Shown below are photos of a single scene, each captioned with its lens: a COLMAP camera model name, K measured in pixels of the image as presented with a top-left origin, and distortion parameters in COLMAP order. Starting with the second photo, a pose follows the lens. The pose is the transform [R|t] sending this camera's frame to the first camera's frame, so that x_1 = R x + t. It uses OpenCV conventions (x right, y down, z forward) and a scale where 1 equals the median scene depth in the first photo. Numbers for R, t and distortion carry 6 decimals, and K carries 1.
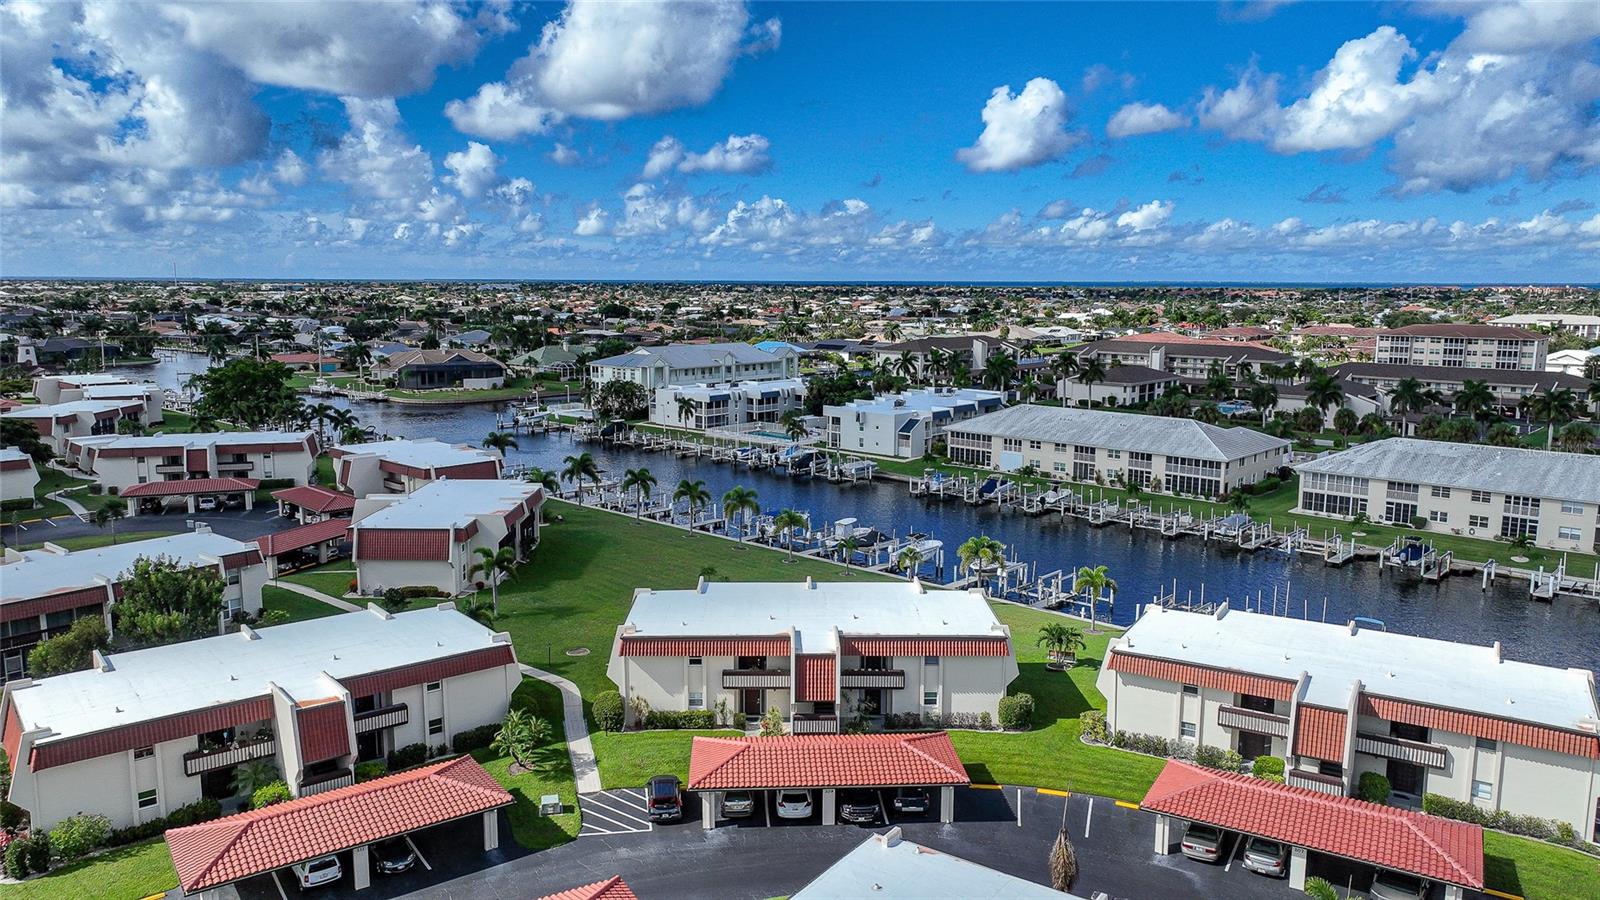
lens RADIAL K [[1121.5, 0, 801.2], [0, 1121.5, 451.5], [0, 0, 1]] dist [-0.002033, 0.017093]
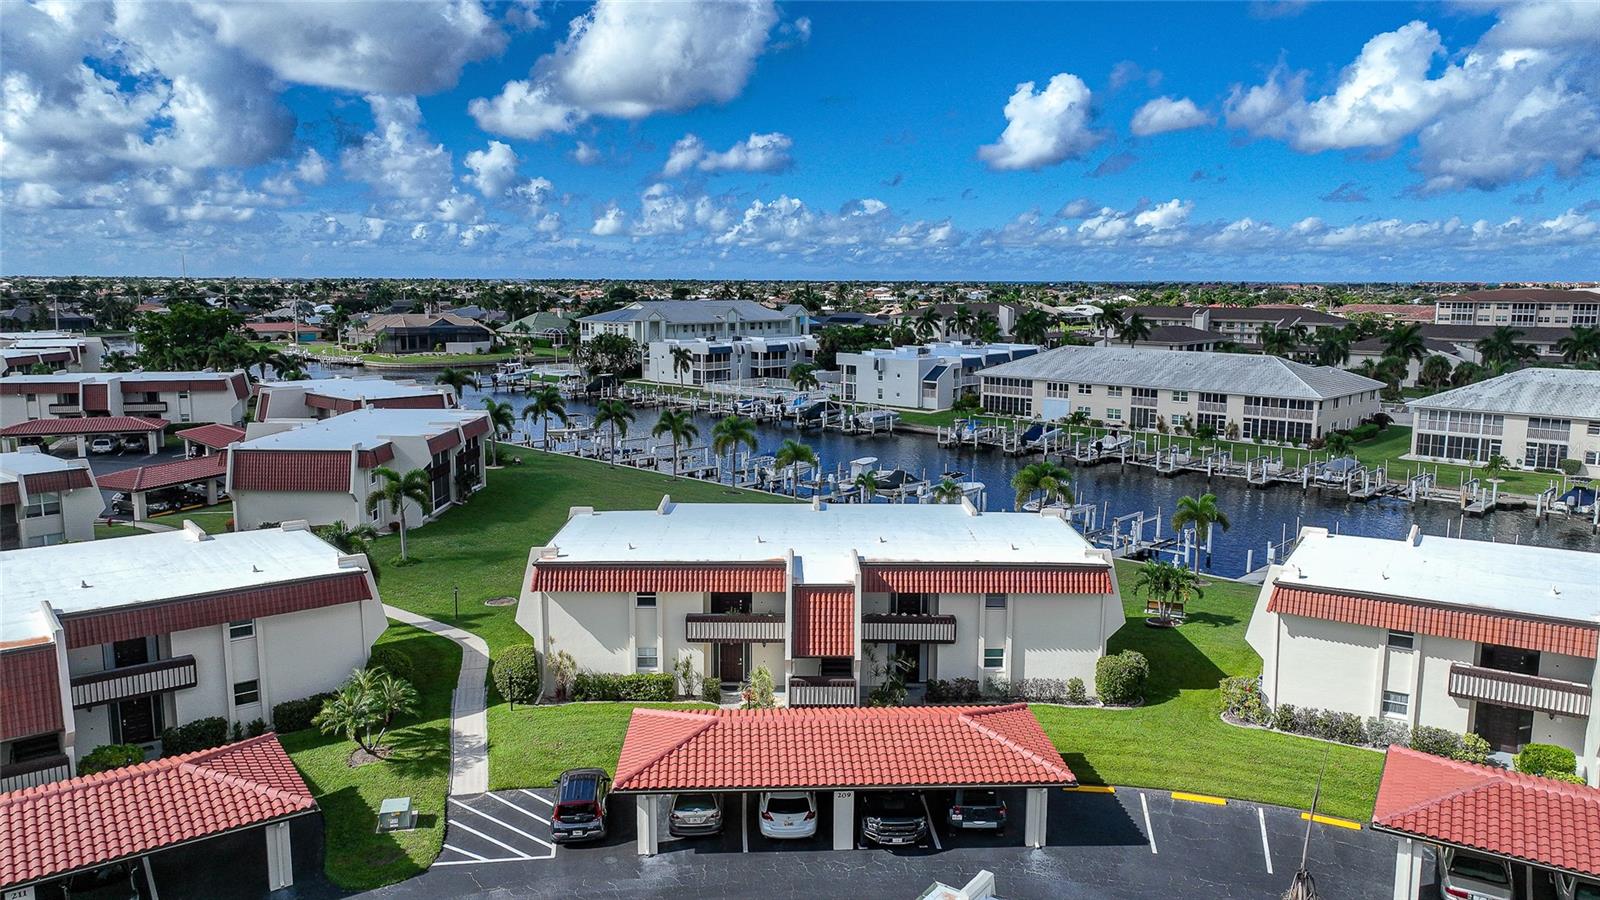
lens RADIAL K [[1122.9, 0, 801.3], [0, 1122.9, 452.7], [0, 0, 1]] dist [-0.003846, 0.019685]
pose [[0.999928, 0.002068, -0.011796, 0.004003], [-0.002060, 0.999998, 0.000694, 0.055354], [0.011798, -0.000669, 0.999930, 0.184869]]
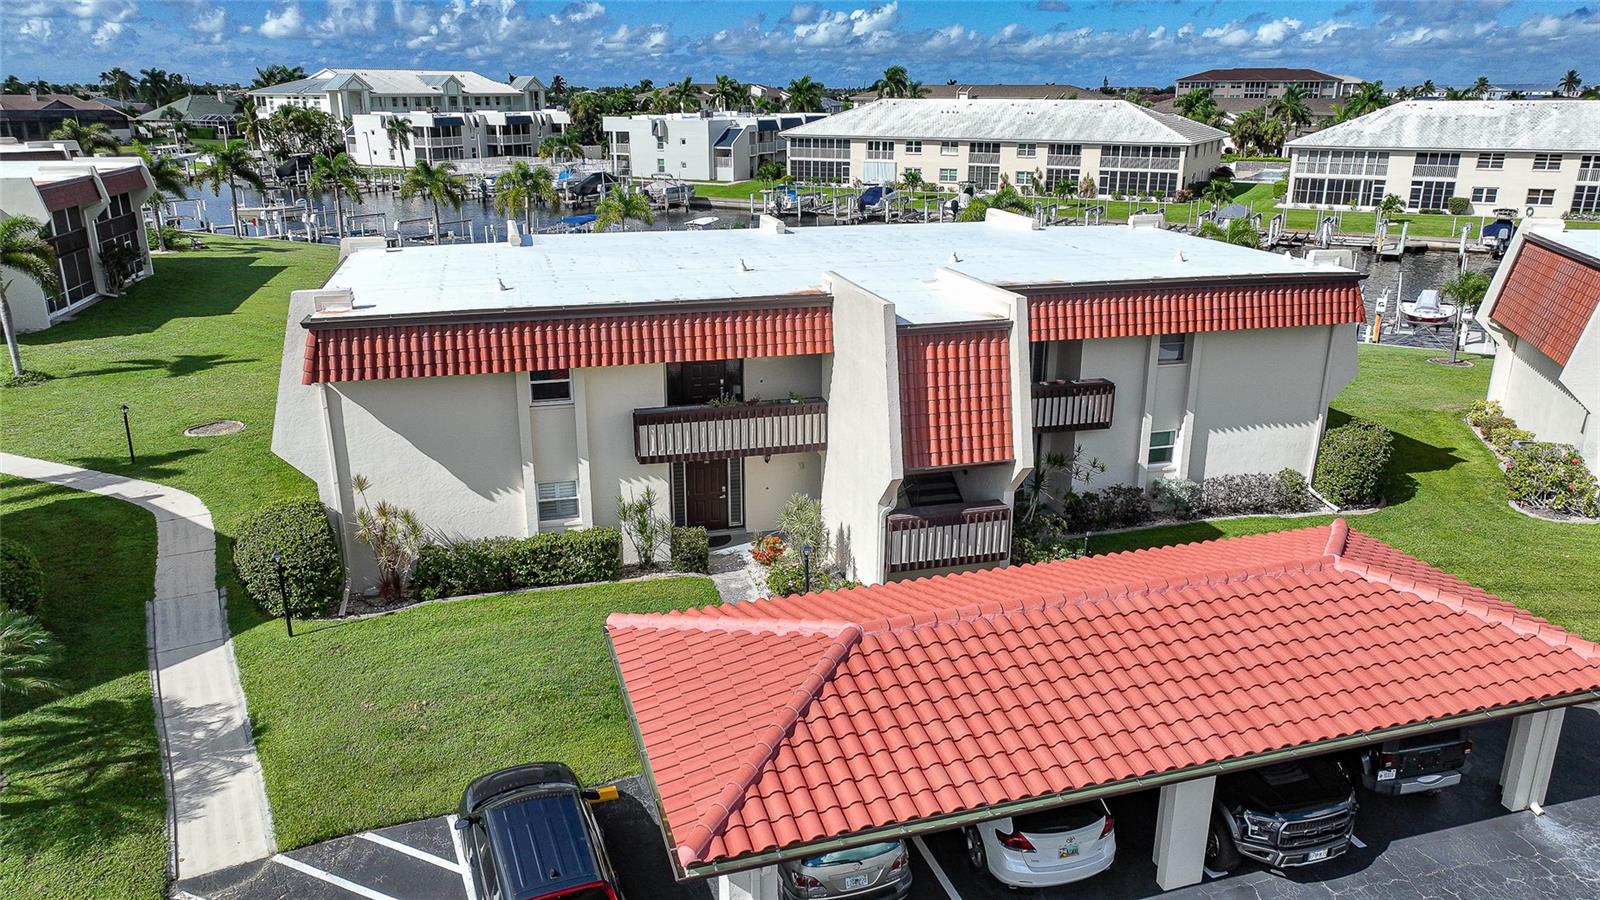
lens RADIAL K [[1122.9, 0, 801.3], [0, 1122.9, 452.7], [0, 0, 1]] dist [-0.003846, 0.019685]
pose [[0.970507, -0.077068, 0.228420, -0.056887], [0.039482, 0.985542, 0.164766, 0.087268], [-0.237816, -0.150888, 0.959519, 0.373452]]
